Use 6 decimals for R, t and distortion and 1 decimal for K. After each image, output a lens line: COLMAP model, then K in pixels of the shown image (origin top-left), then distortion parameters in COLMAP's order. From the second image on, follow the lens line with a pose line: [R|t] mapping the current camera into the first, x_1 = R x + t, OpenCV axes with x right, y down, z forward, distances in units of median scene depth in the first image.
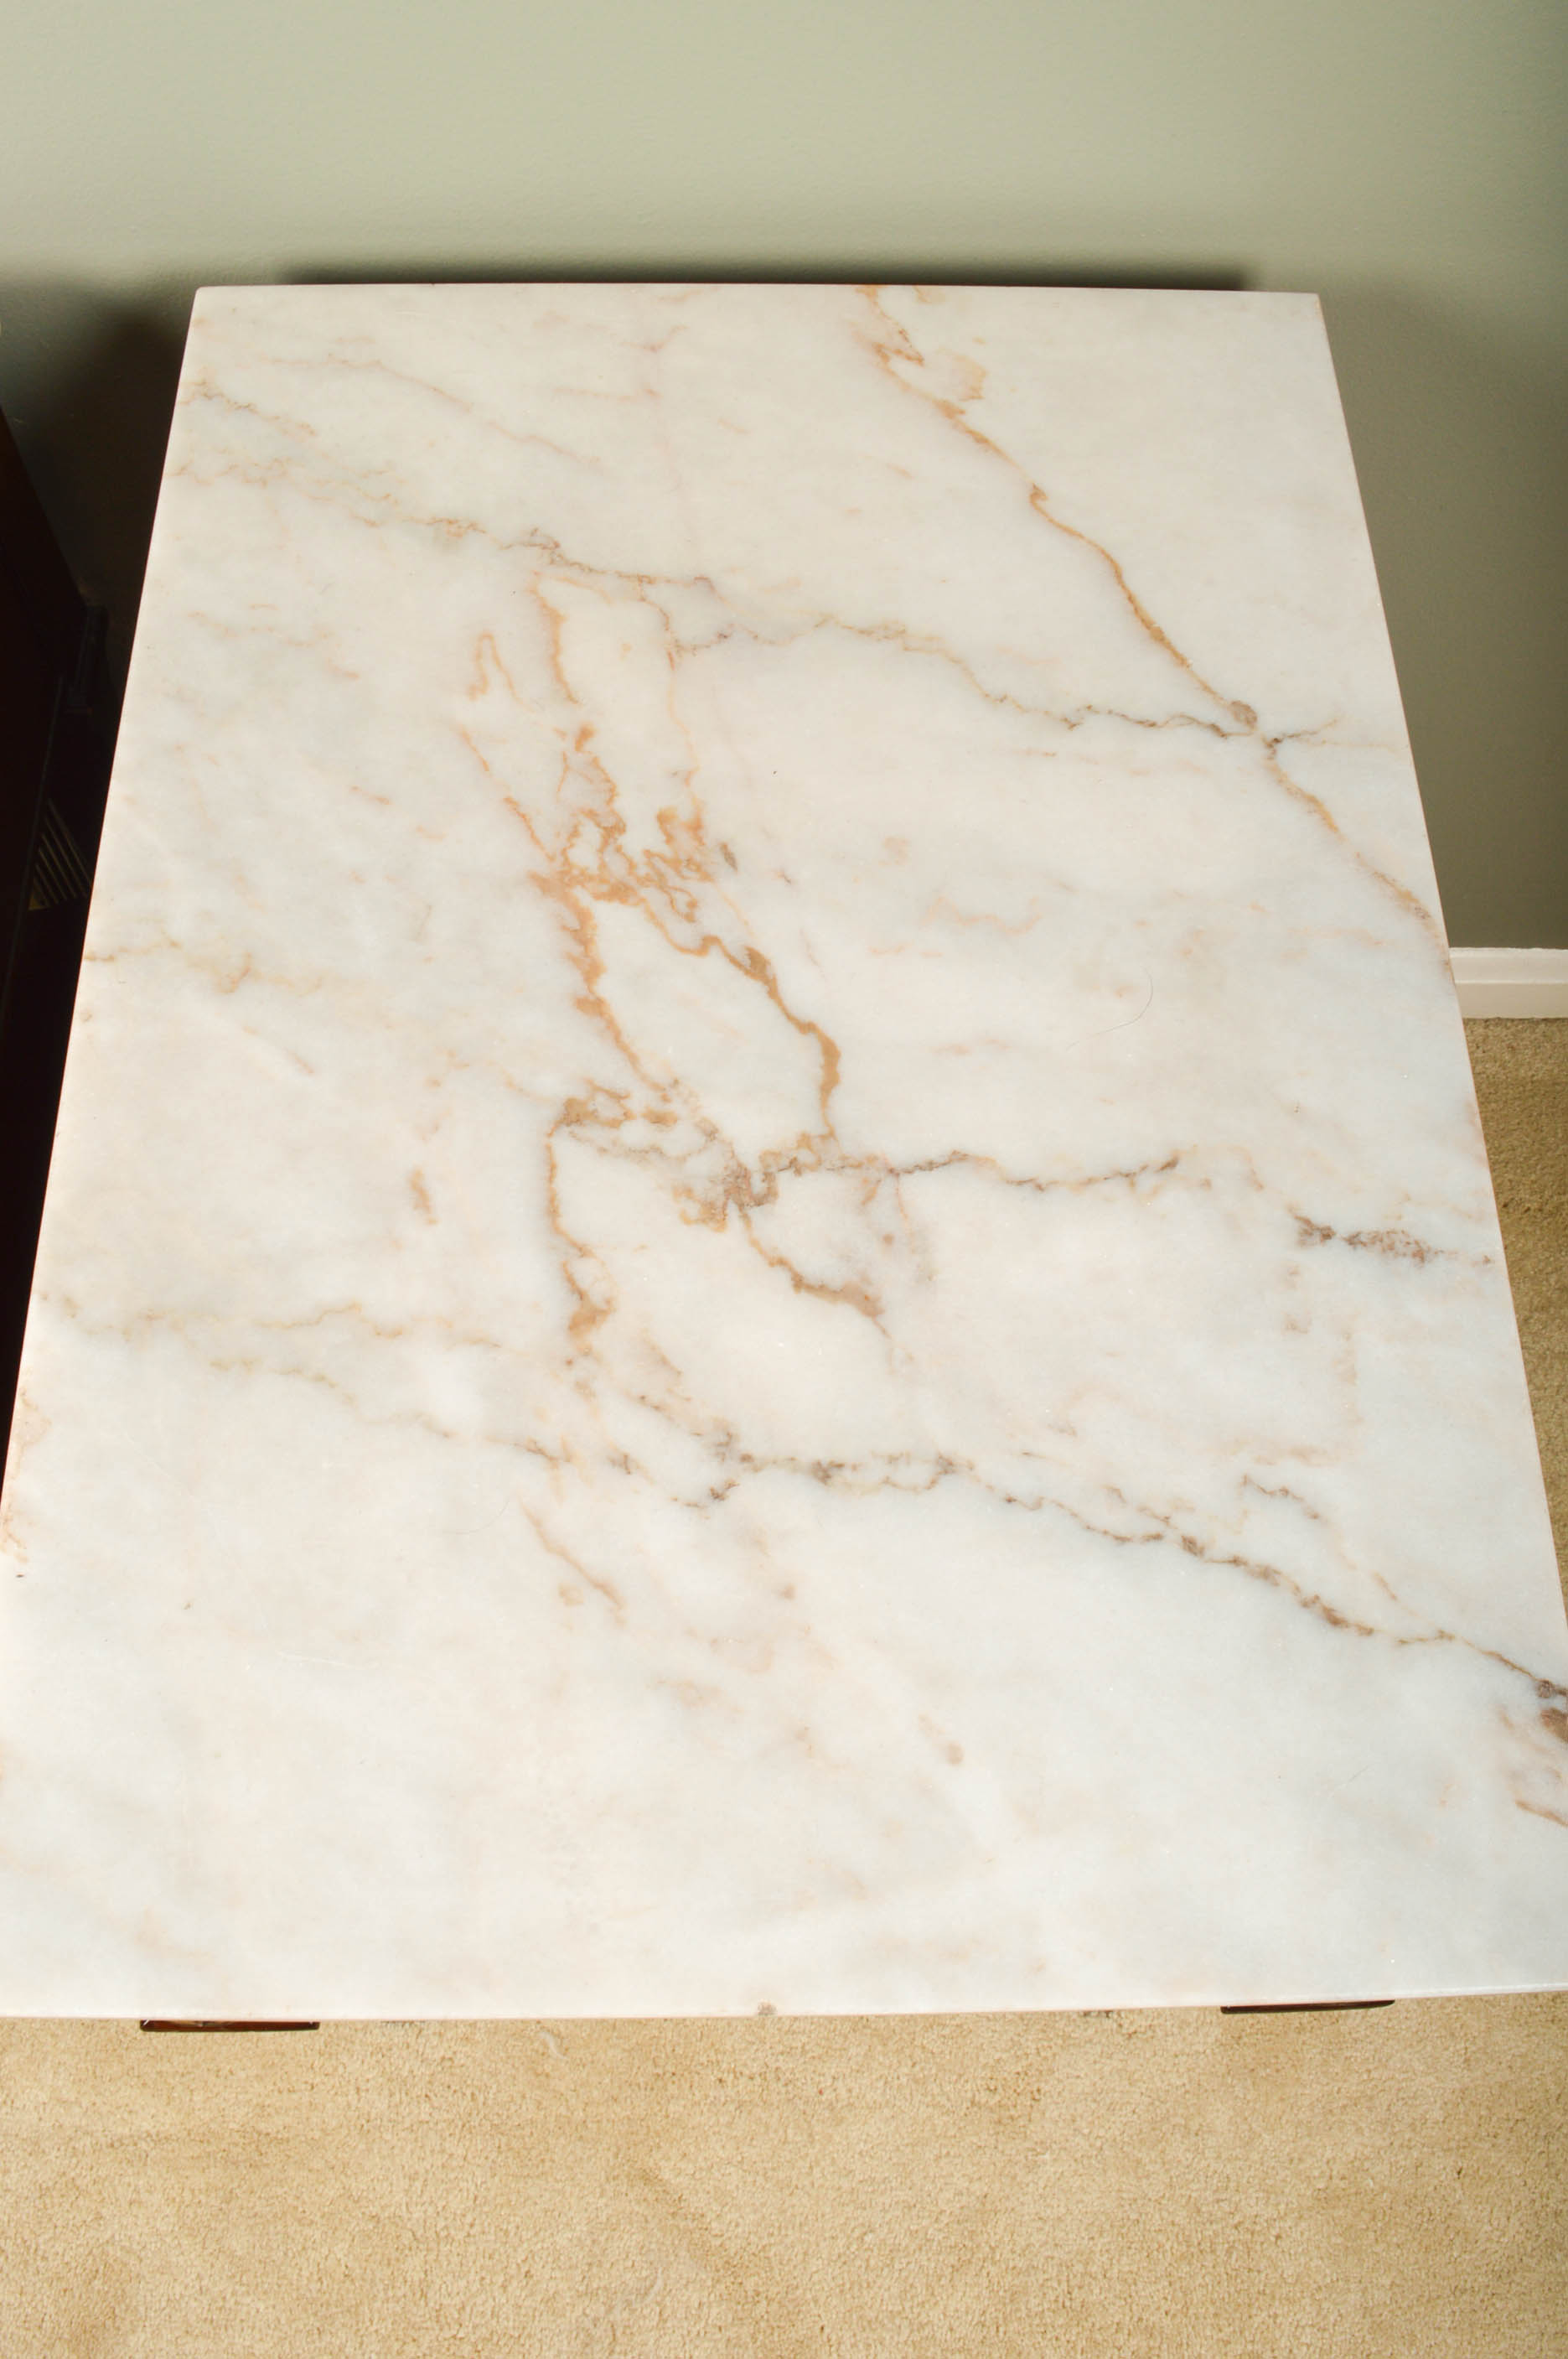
lens RADIAL K [[2012.4, 0, 784.0], [0, 2012.4, 1179.5], [0, 0, 1]] dist [-0.074693, -0.002795]
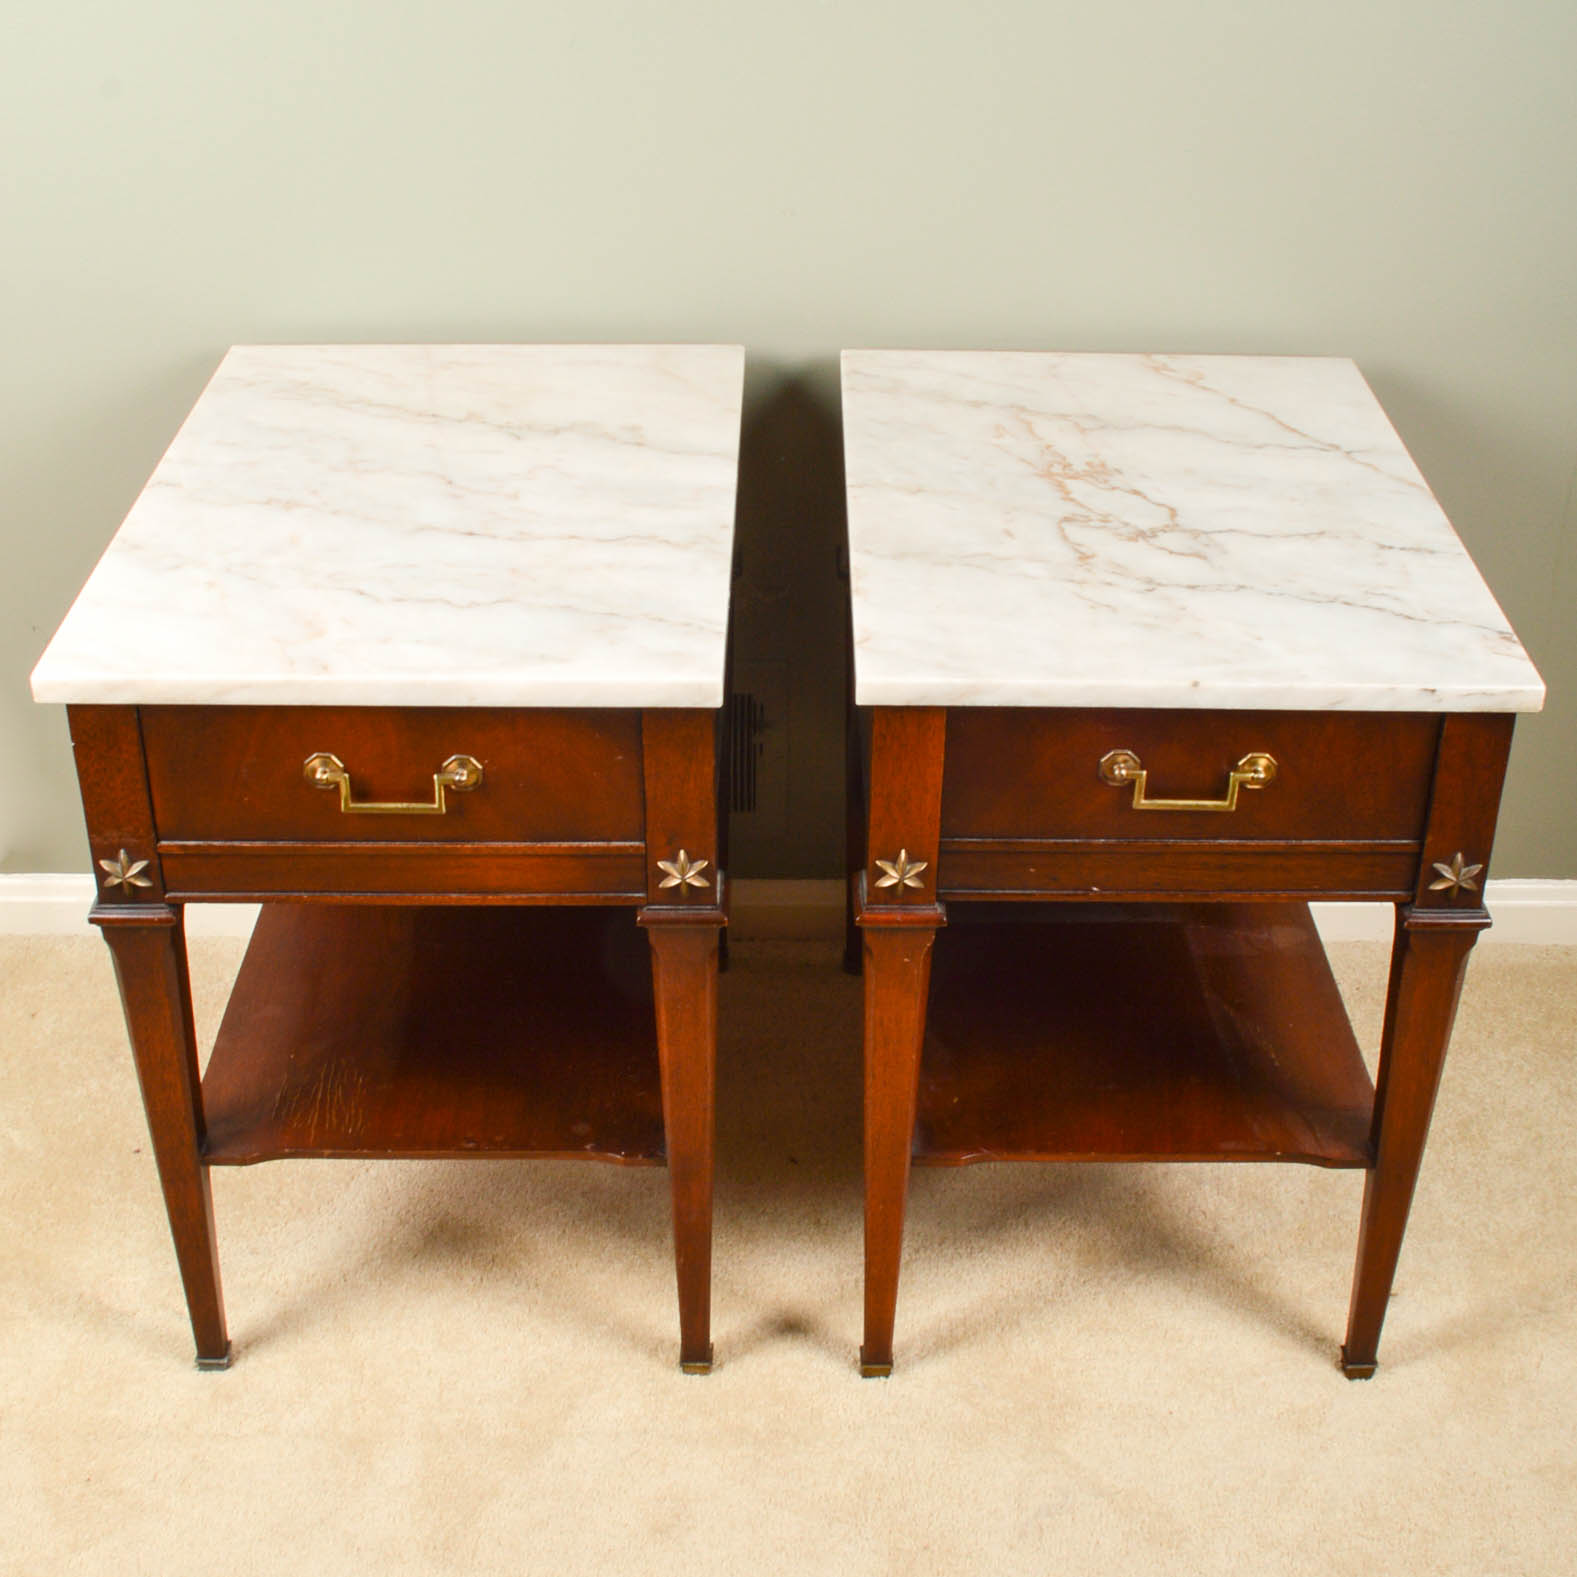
lens RADIAL K [[2426.2, 0, 788.5], [0, 2426.2, 788.5], [0, 0, 1]] dist [-0.109179, 0.064335]
pose [[0.999759, -0.001770, -0.021903, -0.379571], [-0.011237, 0.815402, -0.578786, 1.917929], [0.018884, 0.578892, 0.815185, -1.170830]]
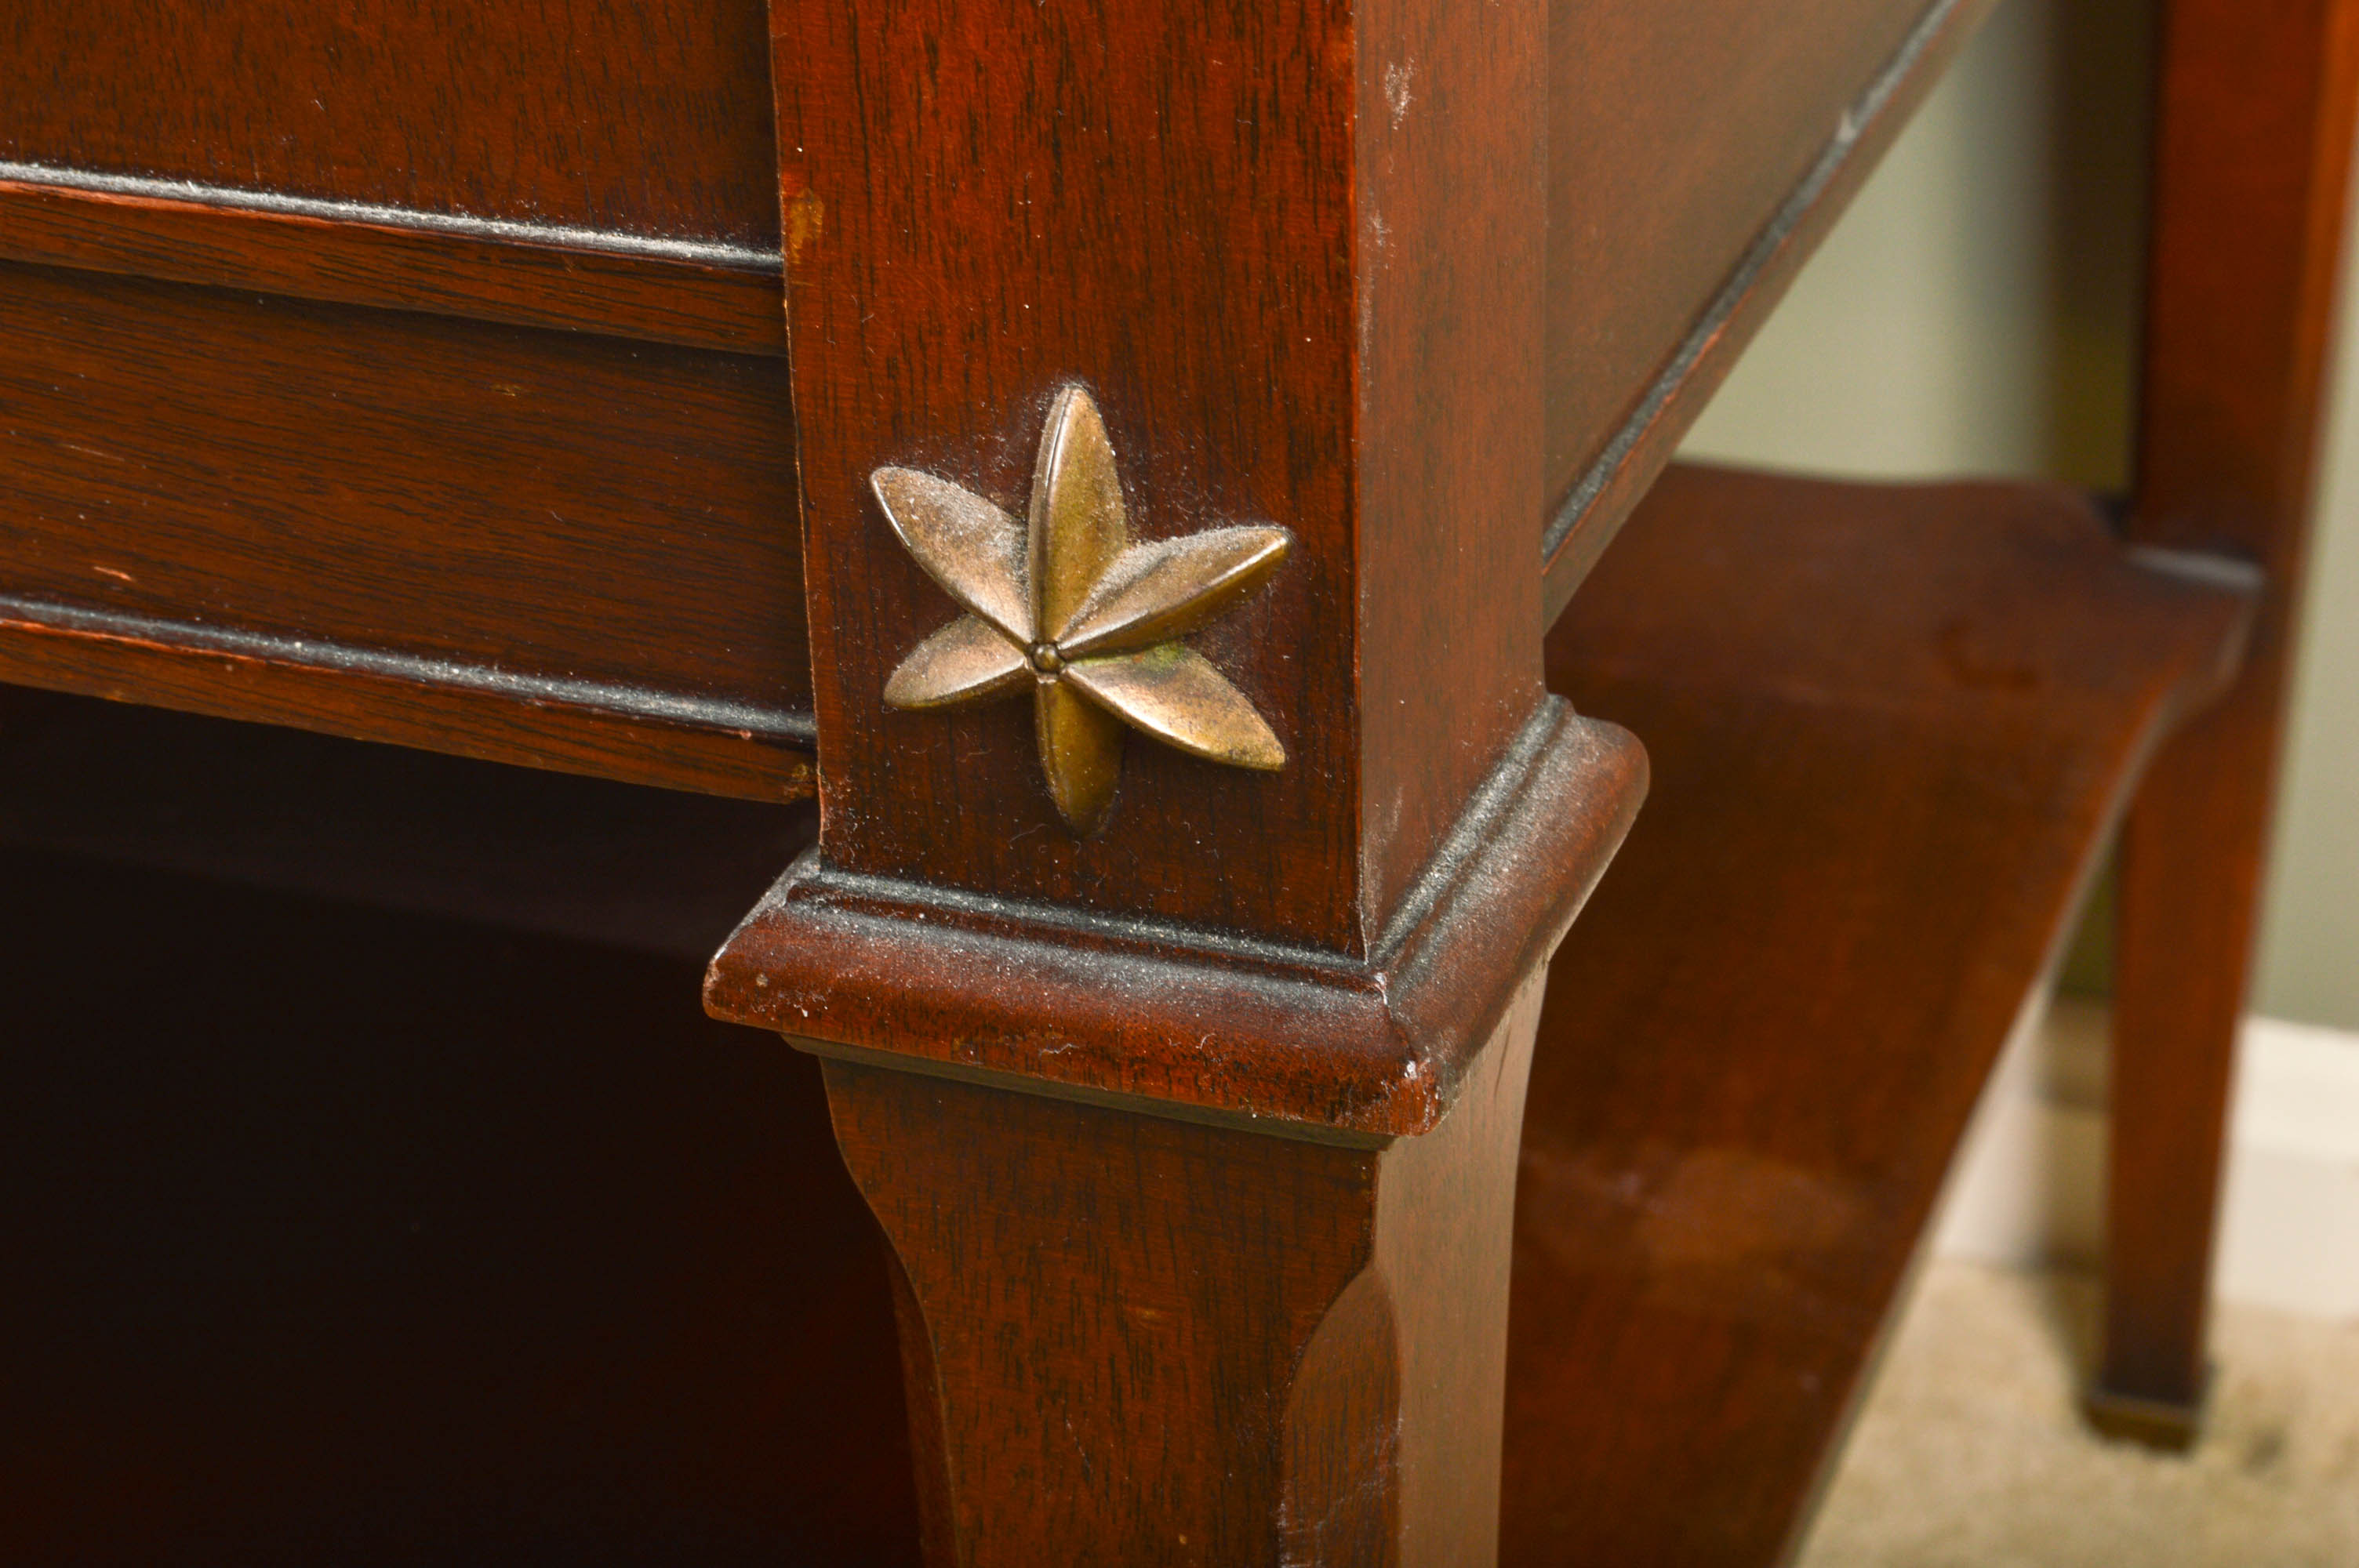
lens RADIAL K [[4987.3, 0, 1179.5], [0, 4987.3, 784.0], [0, 0, 1]] dist [-0.046022, -0.111929]
pose [[0.927387, 0.136568, -0.348285, 0.537284], [-0.318135, 0.777732, -0.542146, 0.790495], [0.196833, 0.613581, 0.764706, 0.621512]]
